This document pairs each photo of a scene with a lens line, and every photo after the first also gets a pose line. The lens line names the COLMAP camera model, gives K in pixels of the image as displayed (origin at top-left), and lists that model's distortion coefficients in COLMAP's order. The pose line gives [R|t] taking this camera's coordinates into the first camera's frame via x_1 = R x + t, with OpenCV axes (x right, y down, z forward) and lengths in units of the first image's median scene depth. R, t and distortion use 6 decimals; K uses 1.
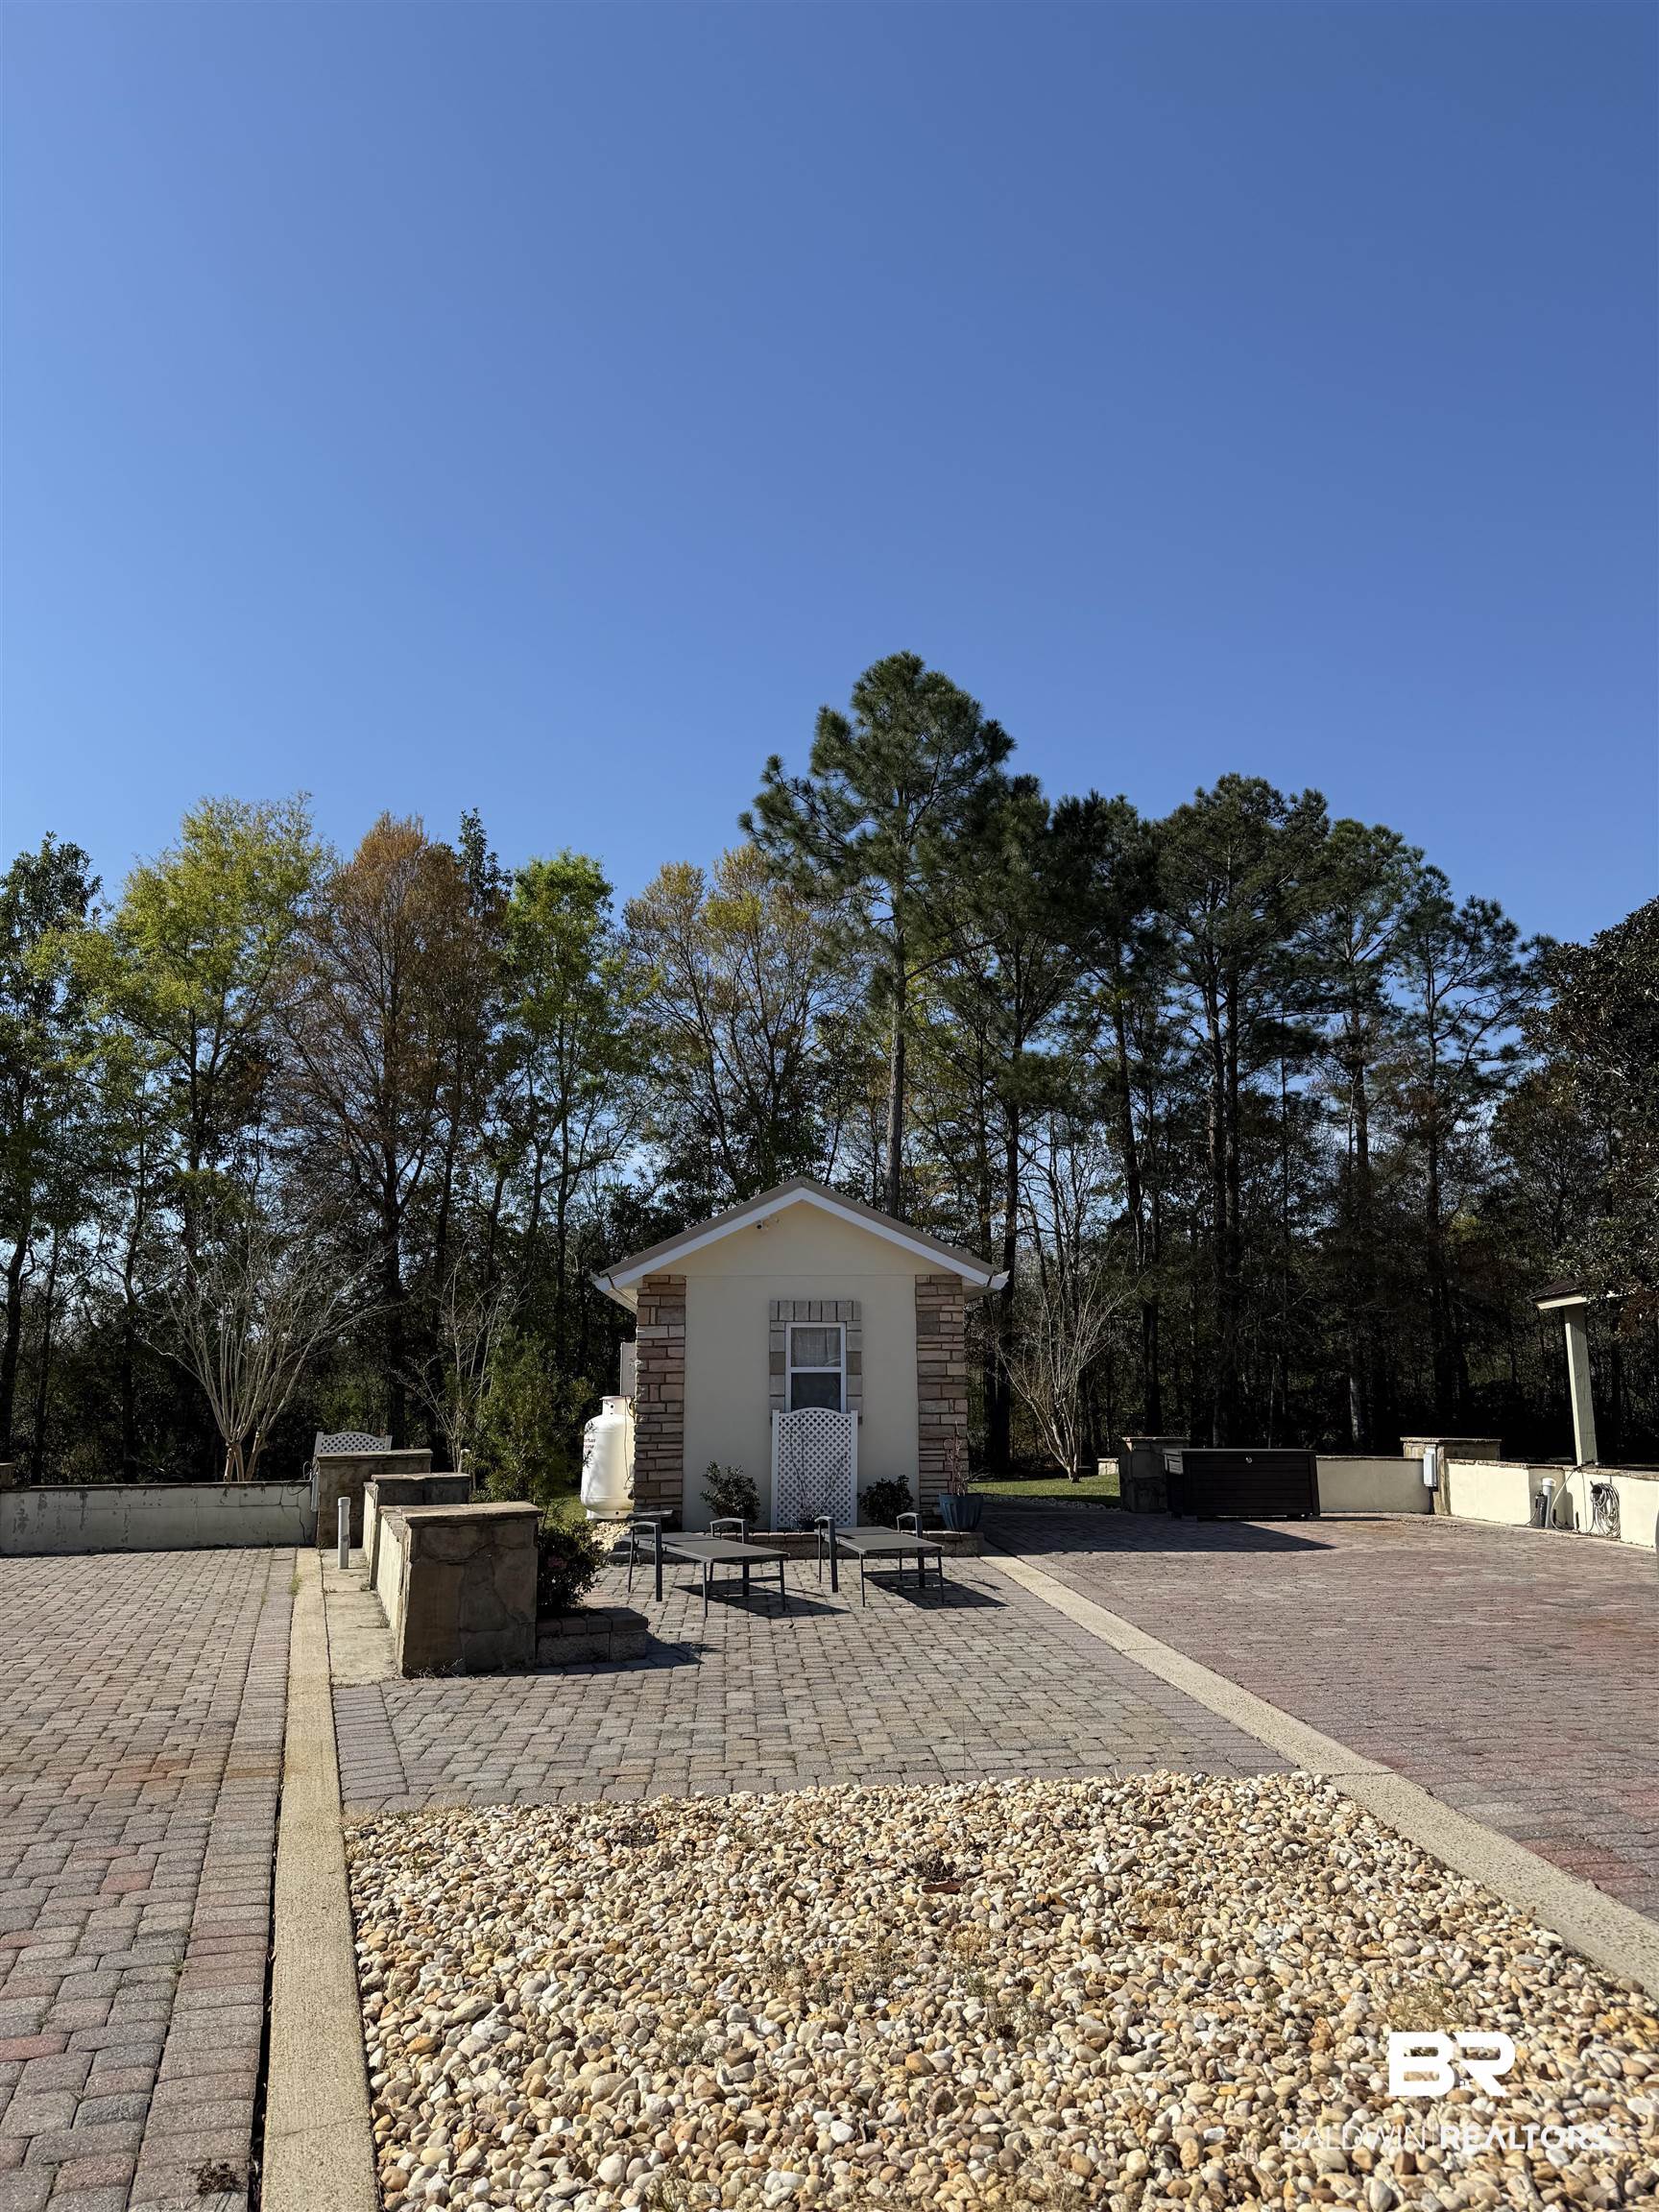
lens RADIAL K [[1542.3, 0, 829.5], [0, 1542.3, 1106.0], [0, 0, 1]] dist [0.181612, -0.388353]
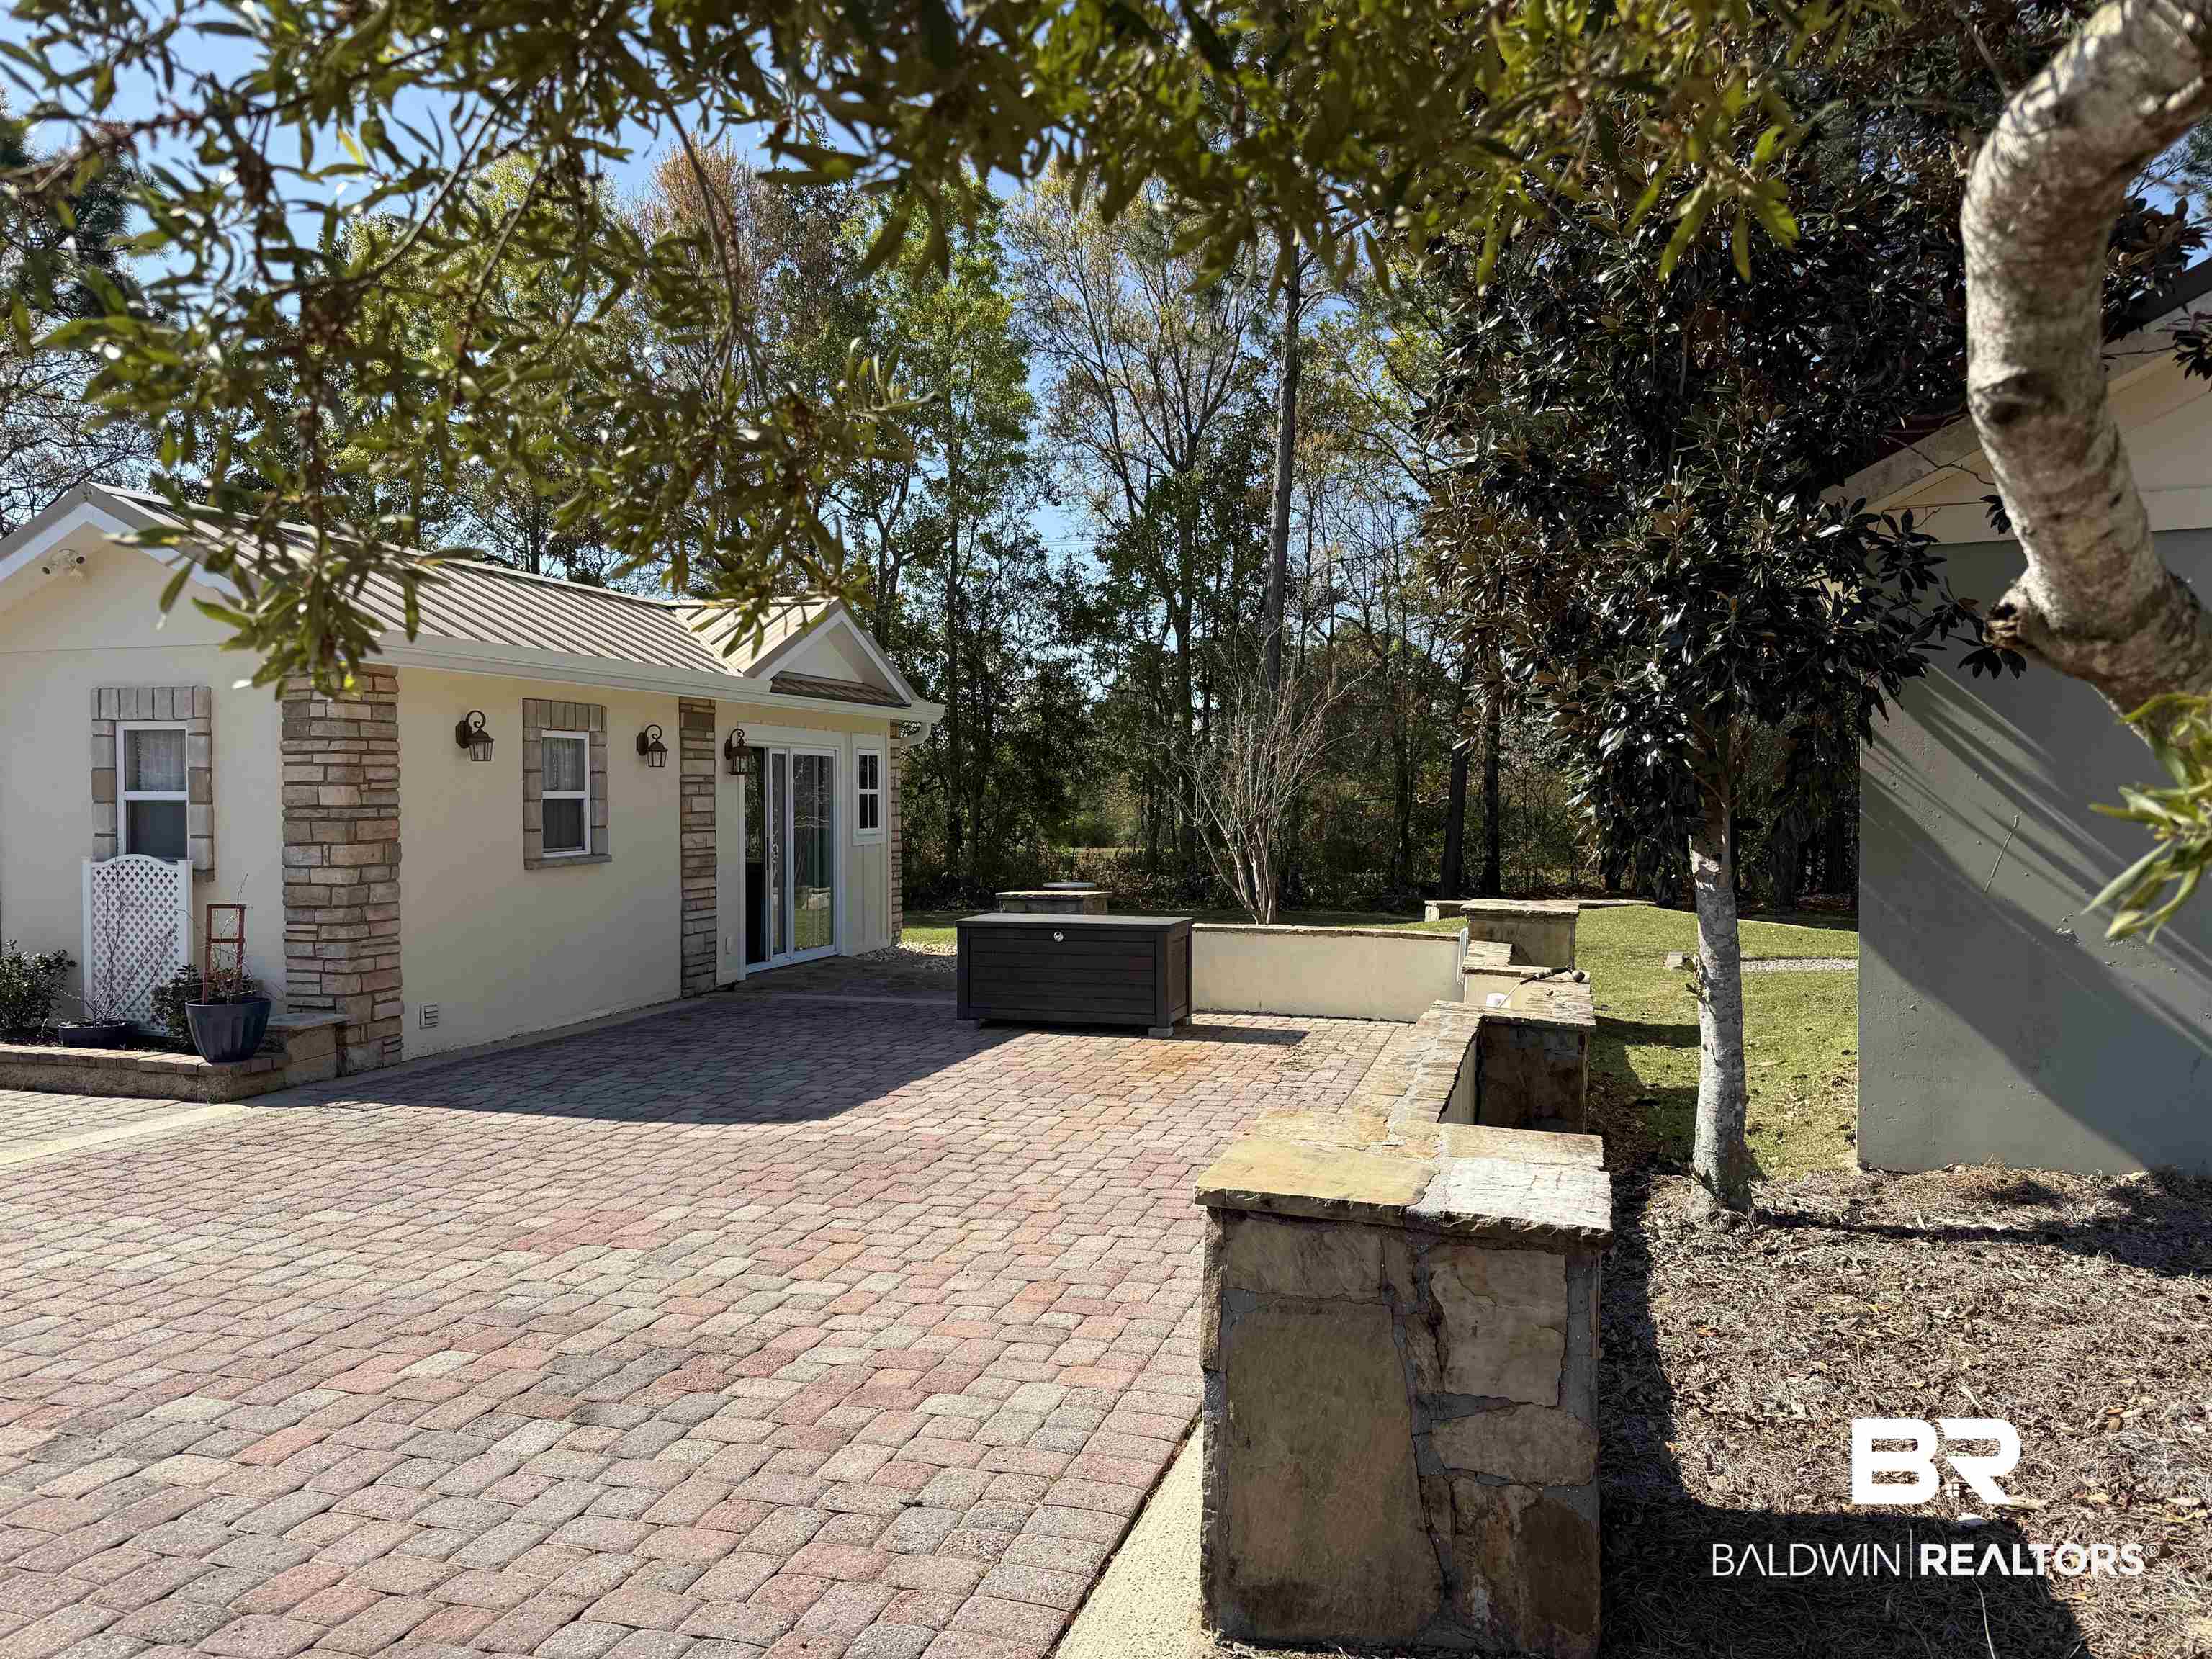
lens RADIAL K [[1545.6, 0, 1113.7], [0, 1545.6, 837.2], [0, 0, 1]] dist [0.084356, -0.123936]
pose [[0.939555, 0.014964, -0.342072, 0.206470], [0.056137, 0.978793, 0.197008, 0.029717], [0.337766, -0.204303, 0.918790, 0.194258]]
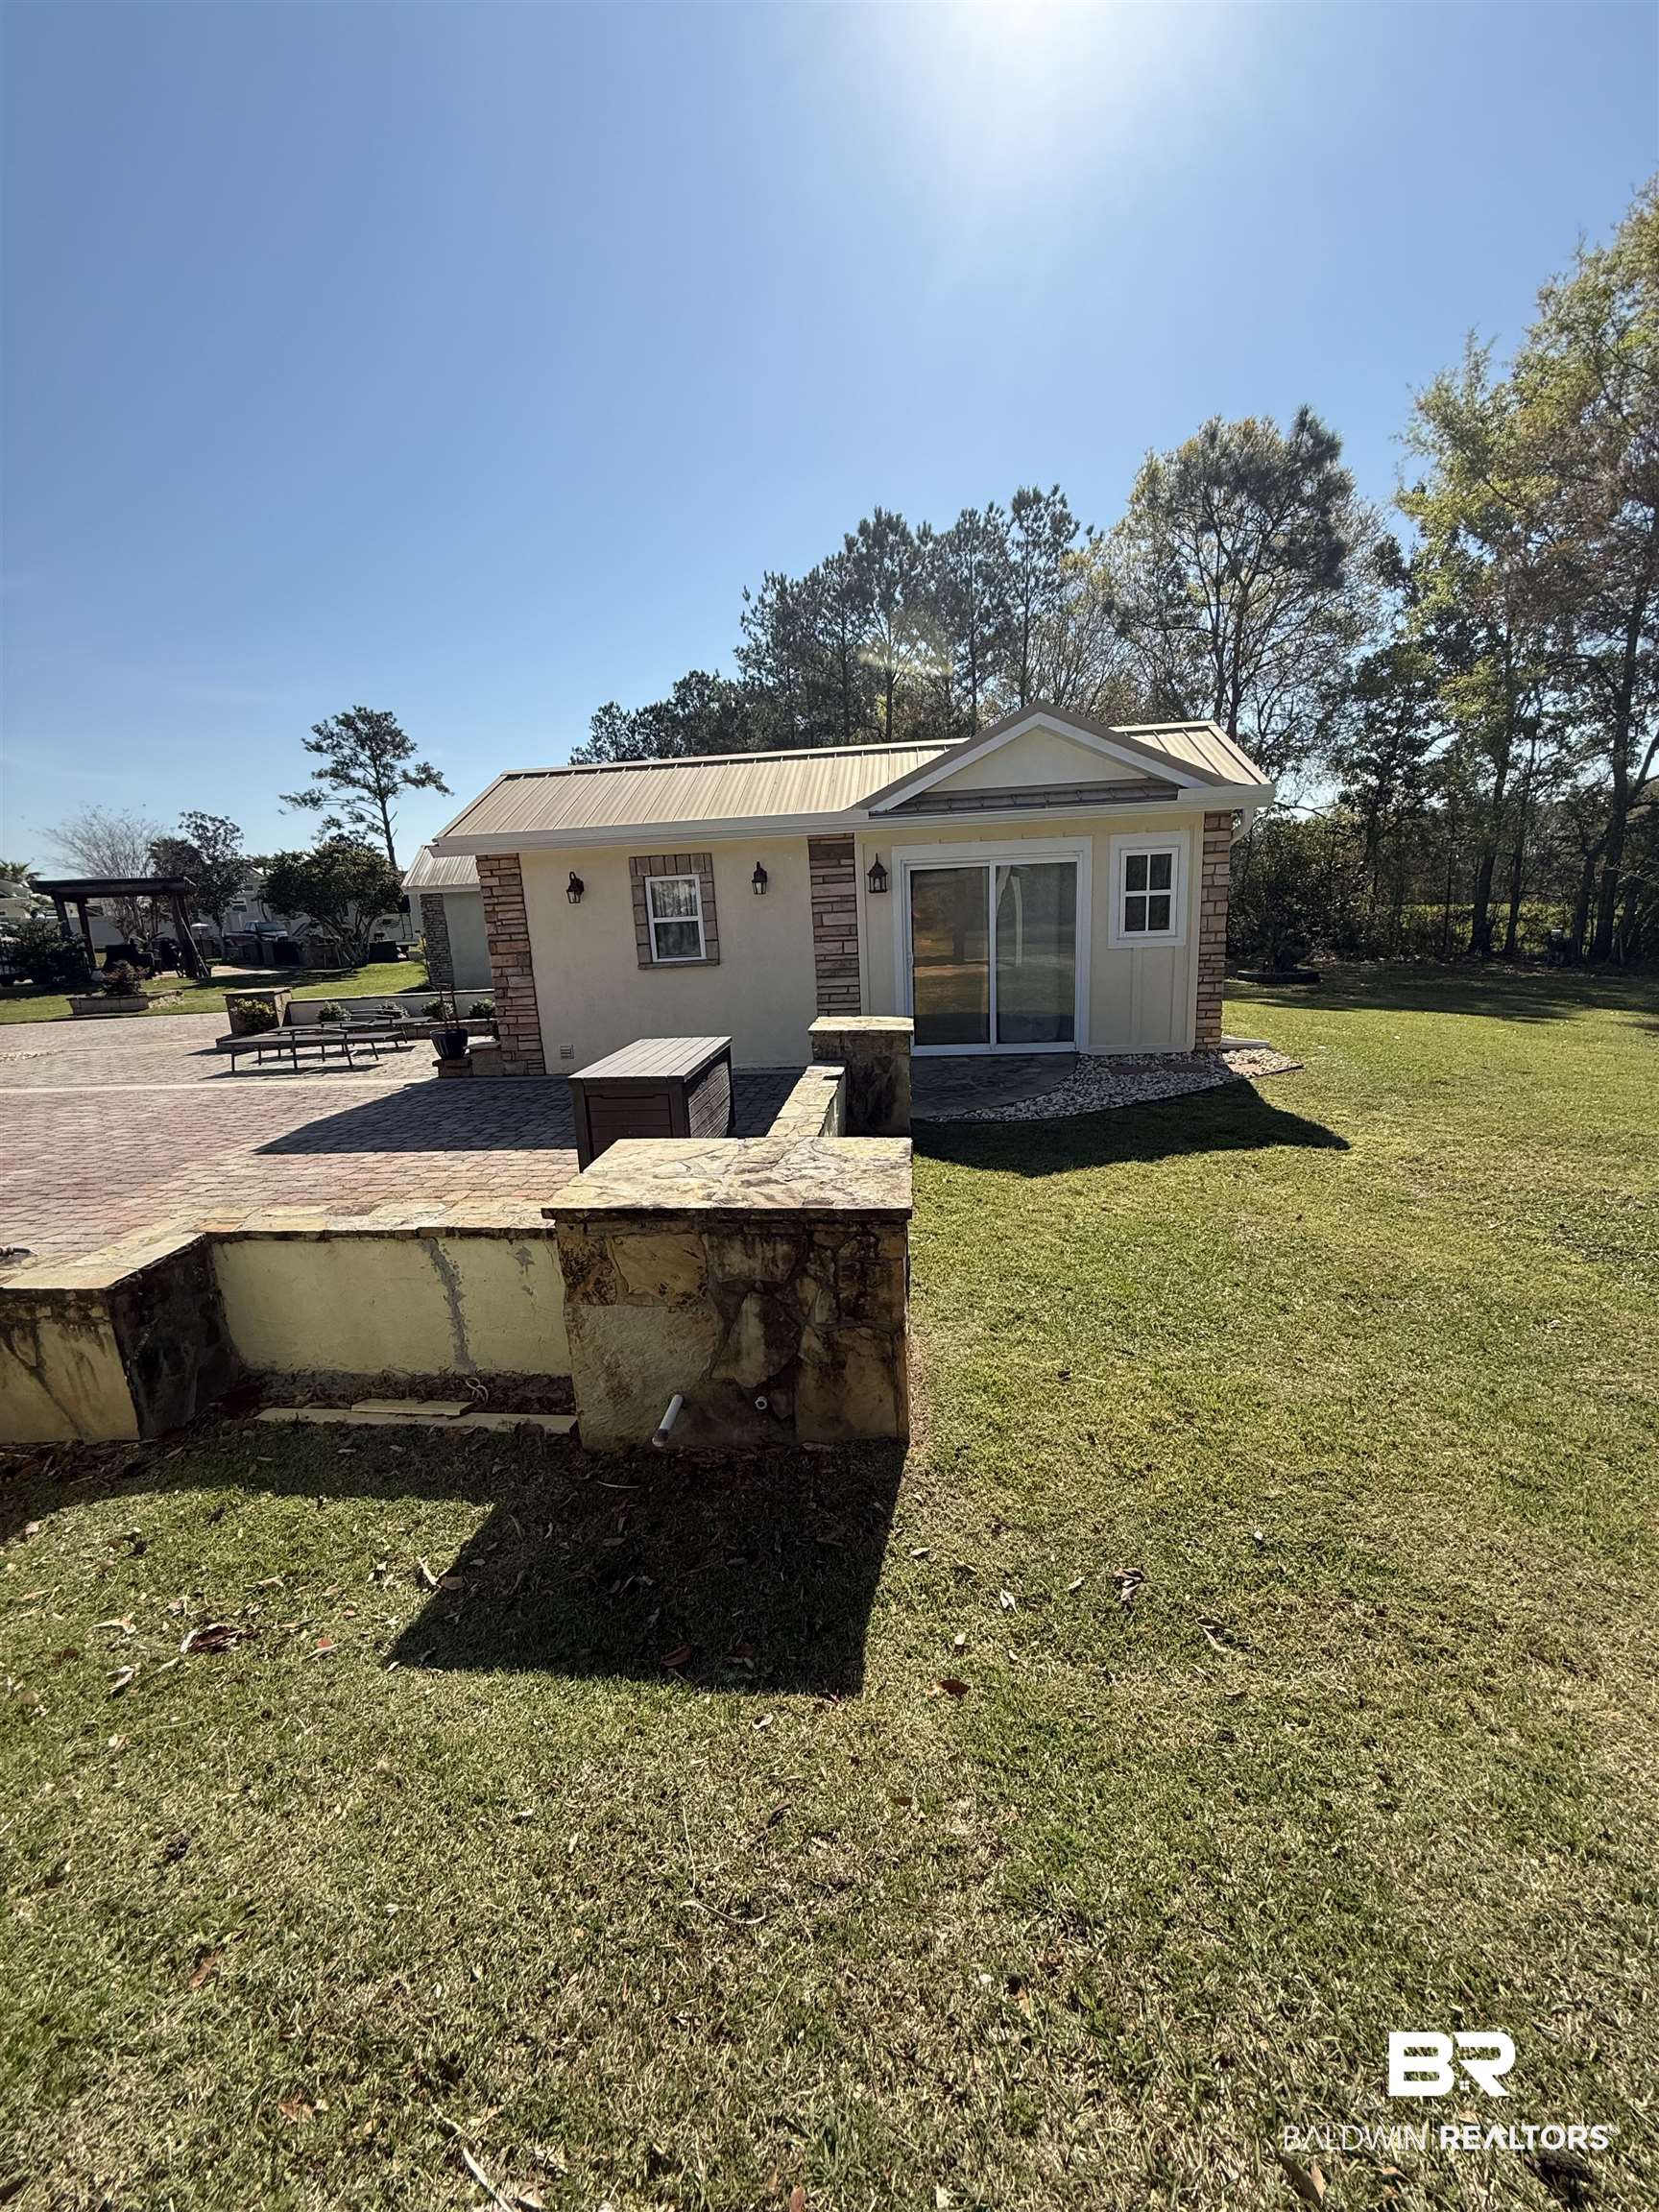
lens RADIAL K [[881.9, 0, 829.5], [0, 881.9, 1106.0], [0, 0, 1]] dist [-0.000994, 0.000062]
pose [[-0.158782, 0.228704, -0.960460, 0.248045], [0.224455, 0.955691, 0.190462, 0.081334], [0.961462, -0.185338, -0.203080, 0.483405]]
